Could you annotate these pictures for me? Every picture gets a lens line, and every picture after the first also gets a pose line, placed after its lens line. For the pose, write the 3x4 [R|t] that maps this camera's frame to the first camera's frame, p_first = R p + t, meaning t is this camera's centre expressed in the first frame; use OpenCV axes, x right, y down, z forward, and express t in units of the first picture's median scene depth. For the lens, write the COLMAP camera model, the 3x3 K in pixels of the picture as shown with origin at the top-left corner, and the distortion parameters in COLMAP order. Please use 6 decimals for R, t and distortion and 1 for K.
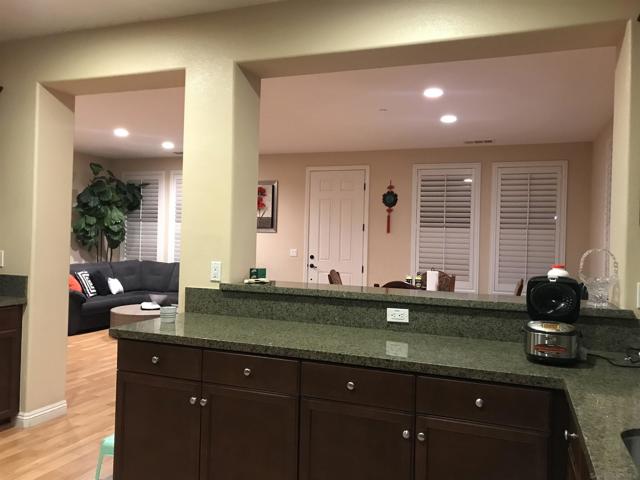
lens RADIAL K [[517.4, 0, 321.4], [0, 517.4, 240.2], [0, 0, 1]] dist [0.017829, -0.037613]
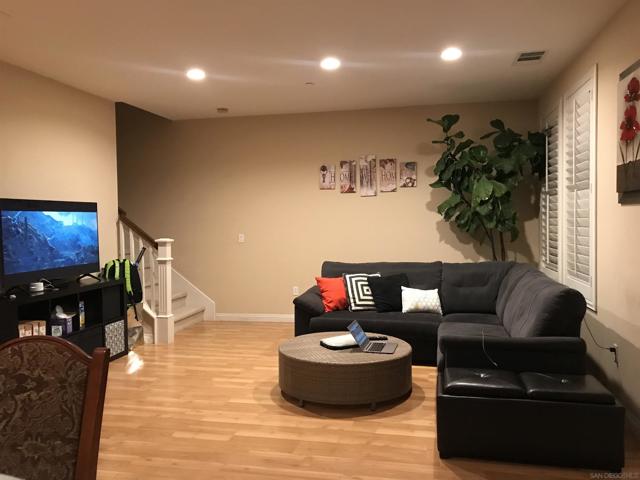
lens RADIAL K [[517.4, 0, 319.8], [0, 517.4, 237.1], [0, 0, 1]] dist [0.017829, -0.037613]
pose [[0.144455, 0.004719, -0.989500, 0.210538], [0.015183, 0.999860, 0.006984, 0.002966], [0.989395, -0.016033, 0.144363, 0.744864]]
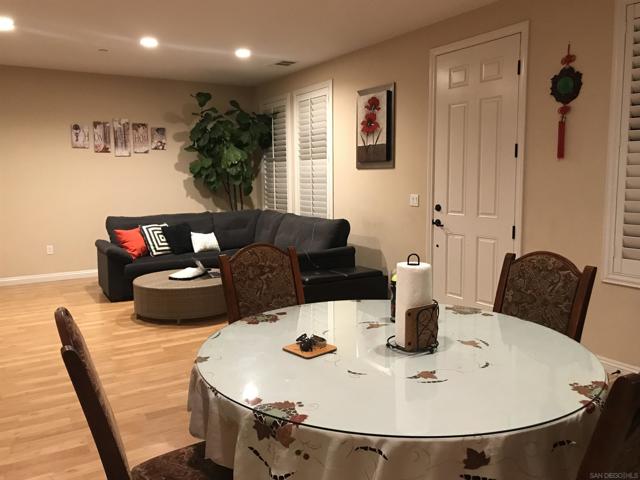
lens RADIAL K [[517.4, 0, 321.2], [0, 517.4, 240.1], [0, 0, 1]] dist [0.017829, -0.037613]
pose [[0.789033, 0.042867, -0.612854, 0.233646], [0.026819, 0.994208, 0.104069, 0.004630], [0.613765, -0.098550, 0.783314, 0.451411]]
